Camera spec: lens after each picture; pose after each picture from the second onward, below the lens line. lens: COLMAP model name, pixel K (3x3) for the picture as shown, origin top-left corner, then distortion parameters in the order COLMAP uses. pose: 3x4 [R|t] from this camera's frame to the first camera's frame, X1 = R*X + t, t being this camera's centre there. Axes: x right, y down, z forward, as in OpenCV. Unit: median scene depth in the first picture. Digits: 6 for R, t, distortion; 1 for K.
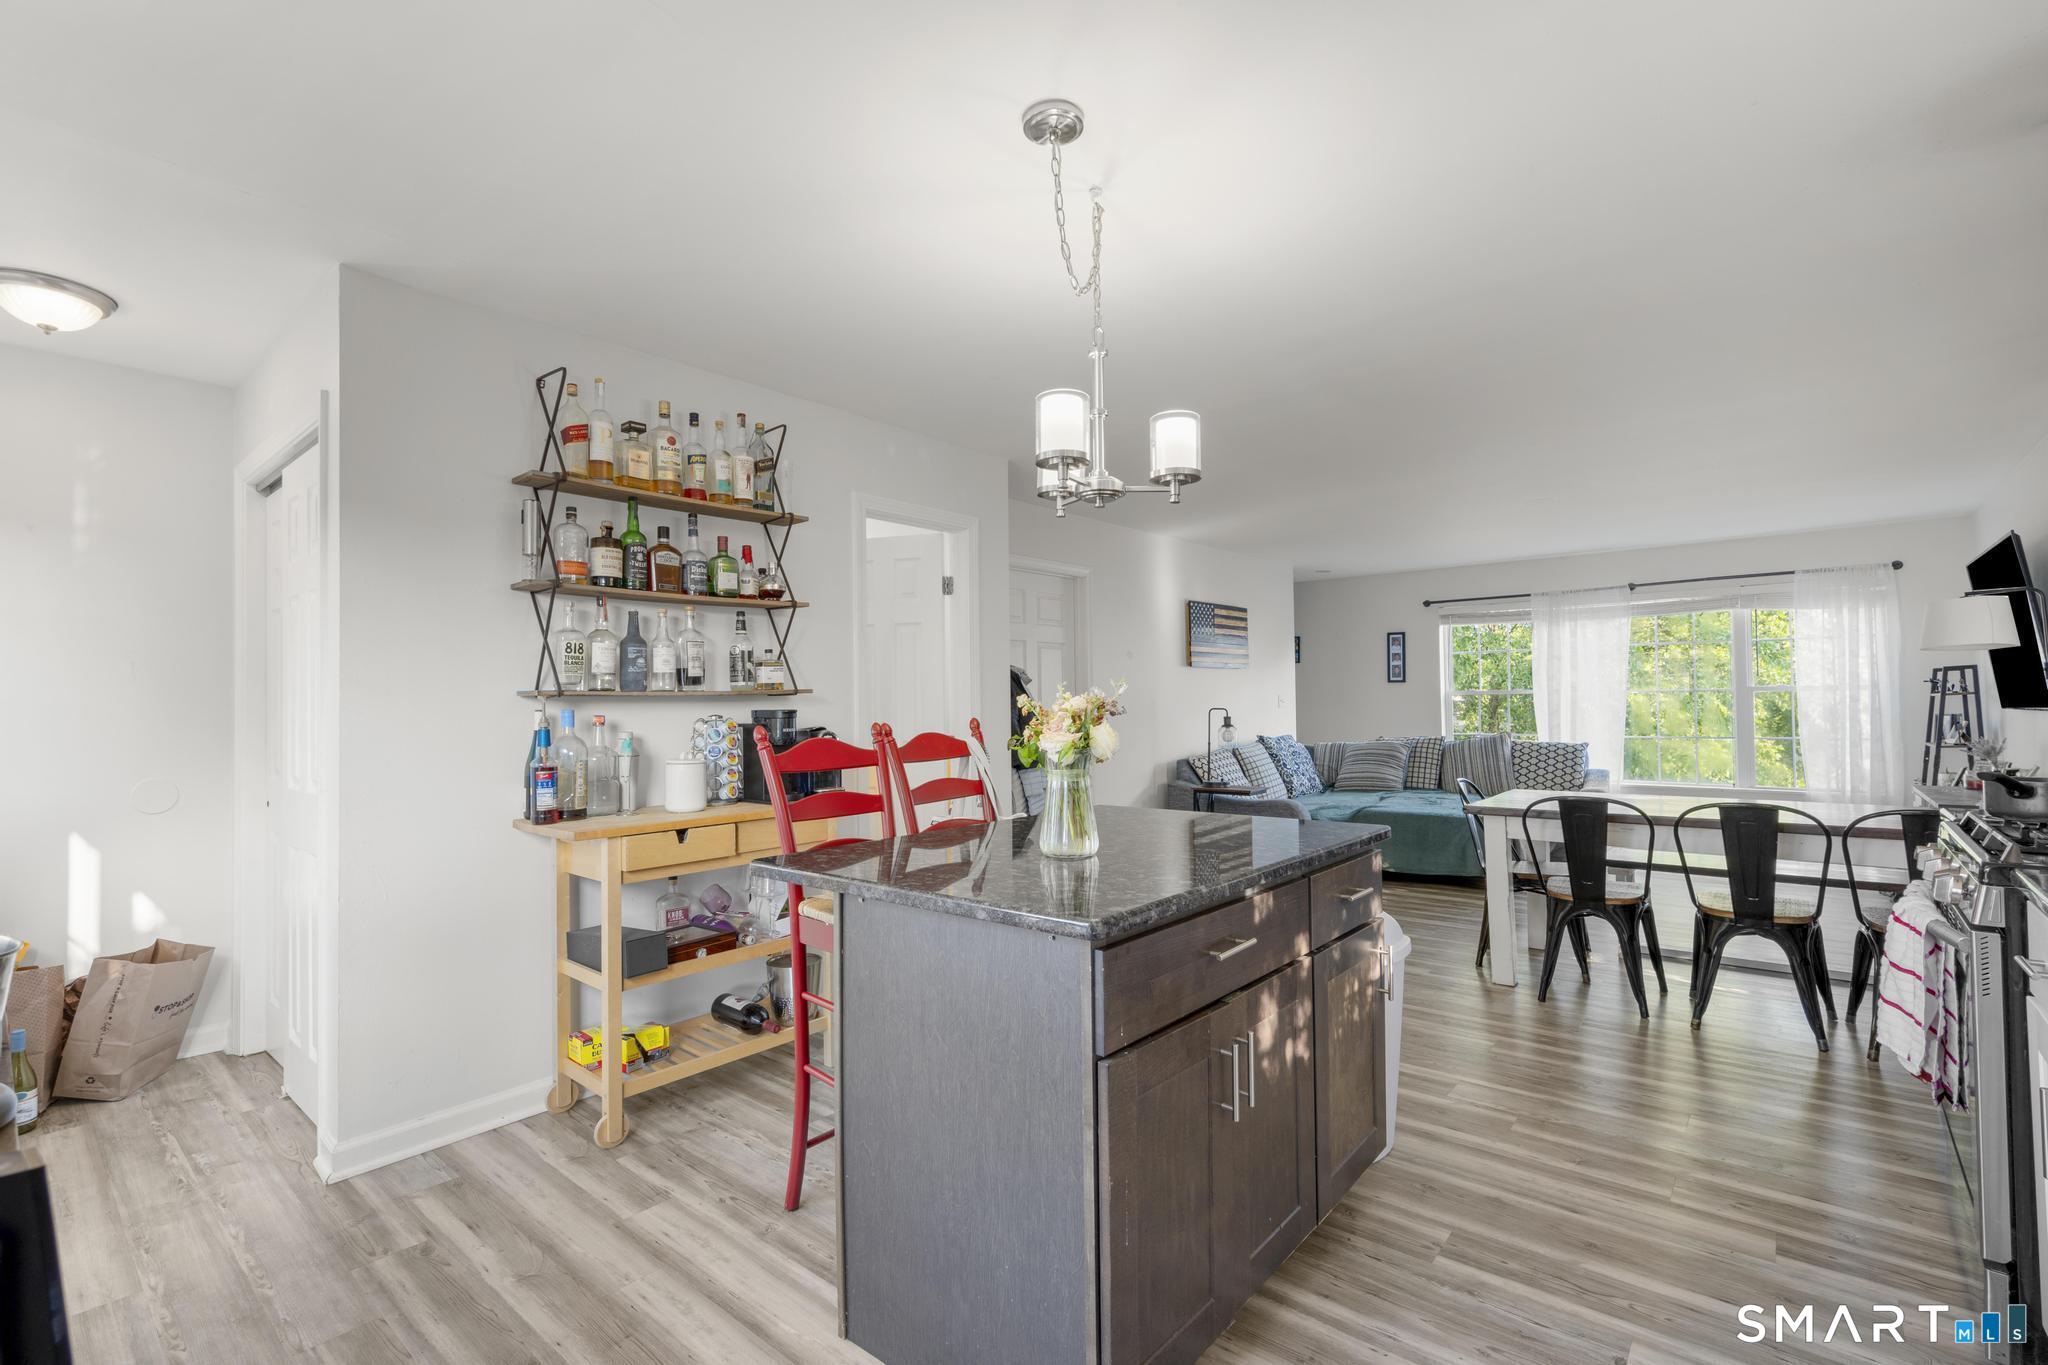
lens RADIAL K [[918.4, 0, 1019.7], [0, 918.4, 690.2], [0, 0, 1]] dist [-0.003585, 0.001628]
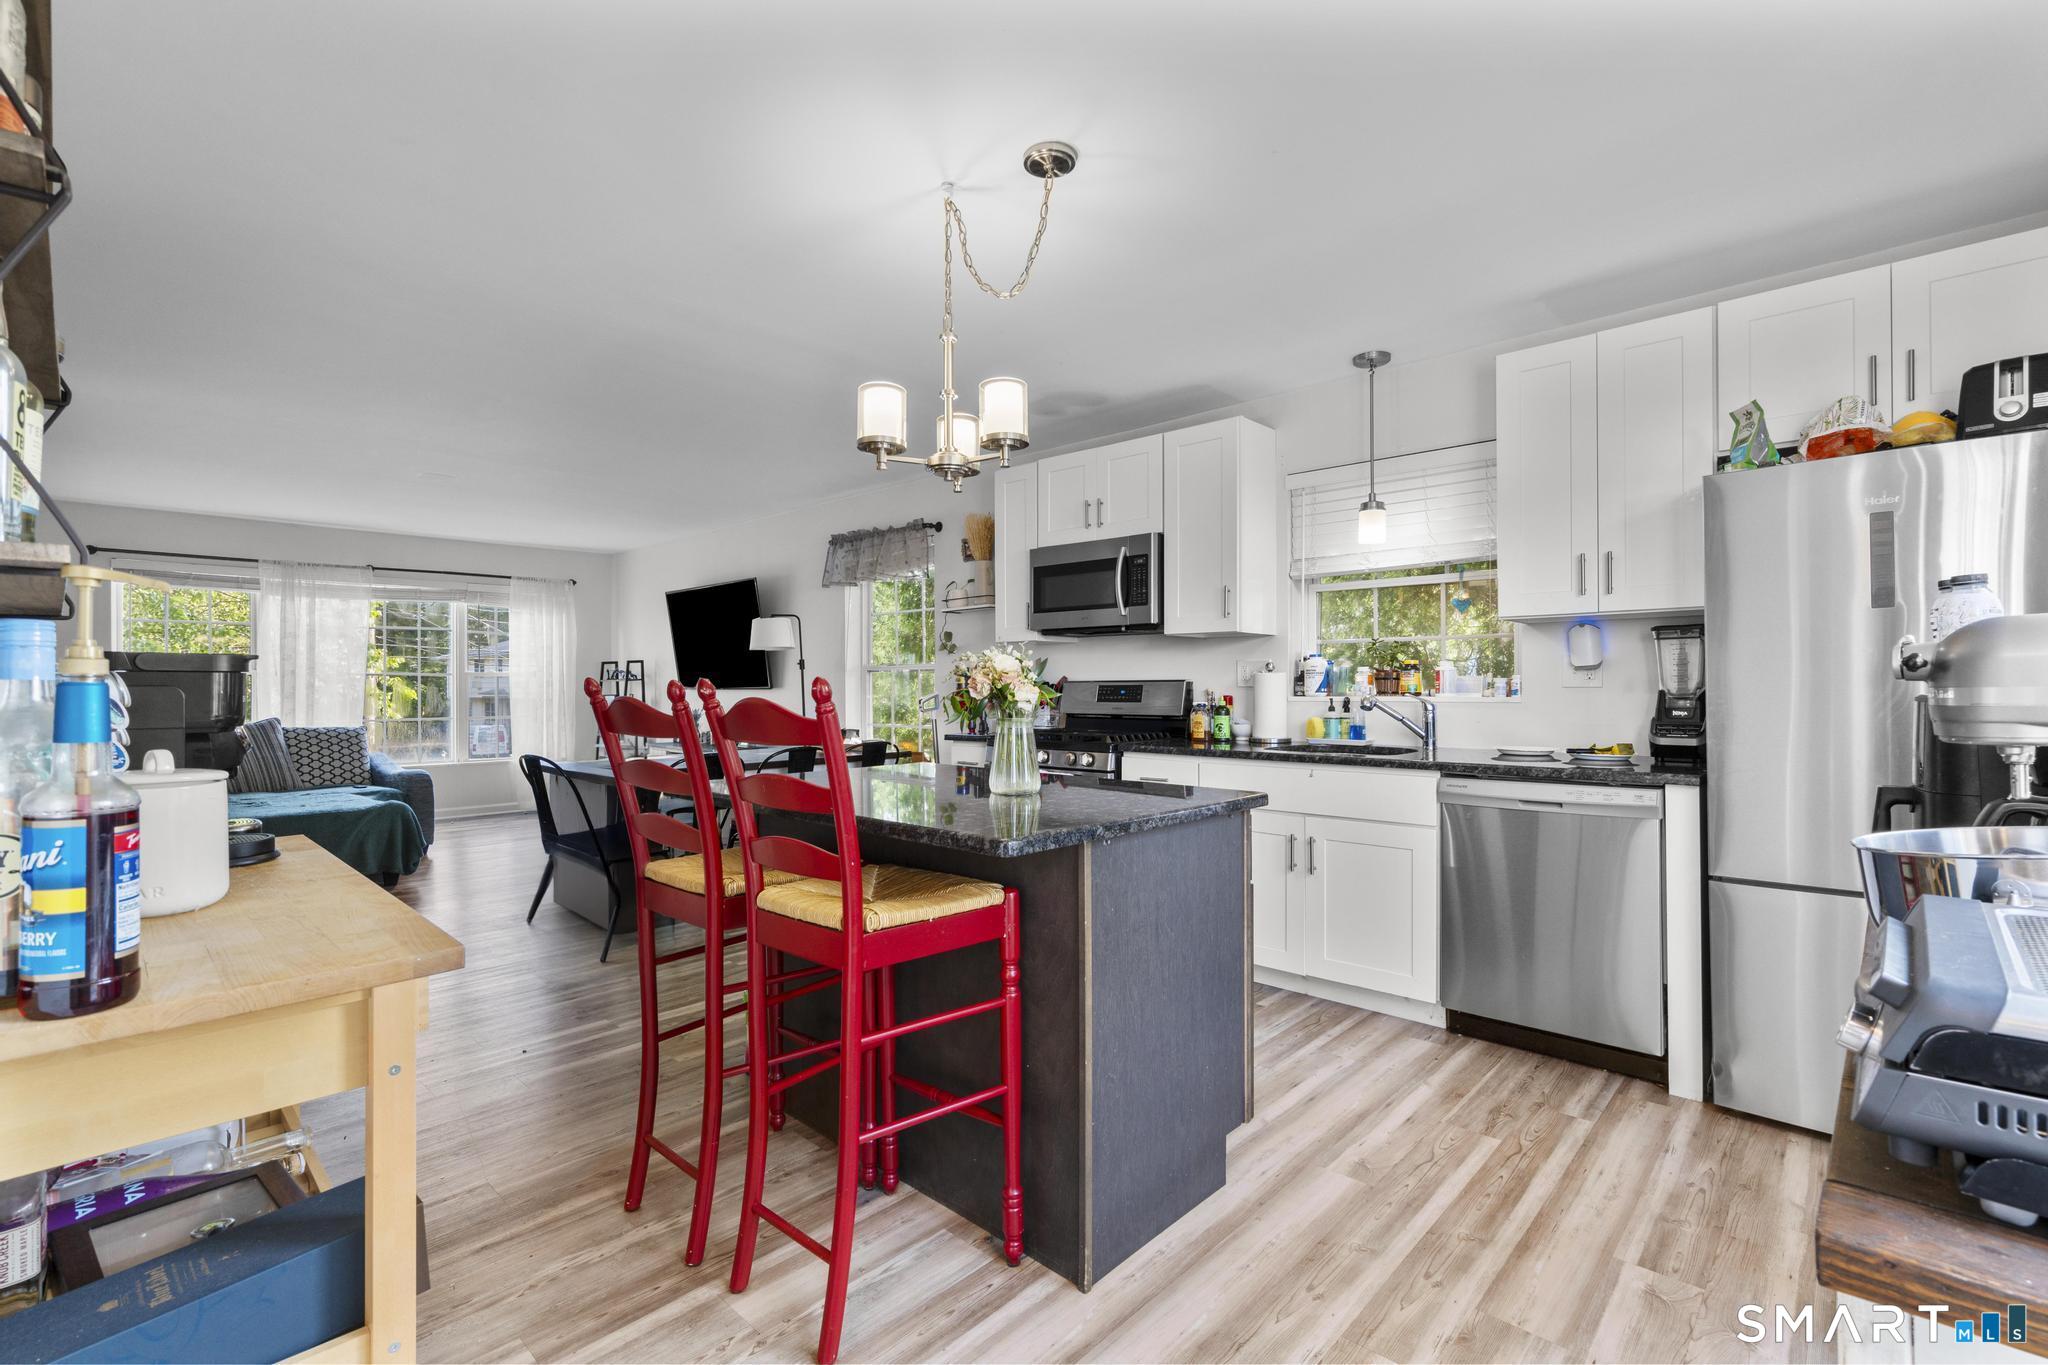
lens RADIAL K [[918.4, 0, 1020.2], [0, 918.4, 680.3], [0, 0, 1]] dist [-0.003585, 0.001628]
pose [[0.048211, 0.016926, 0.998694, -0.306056], [-0.013652, 0.999774, -0.016285, 0.015316], [-0.998744, -0.012849, 0.048431, 0.263059]]
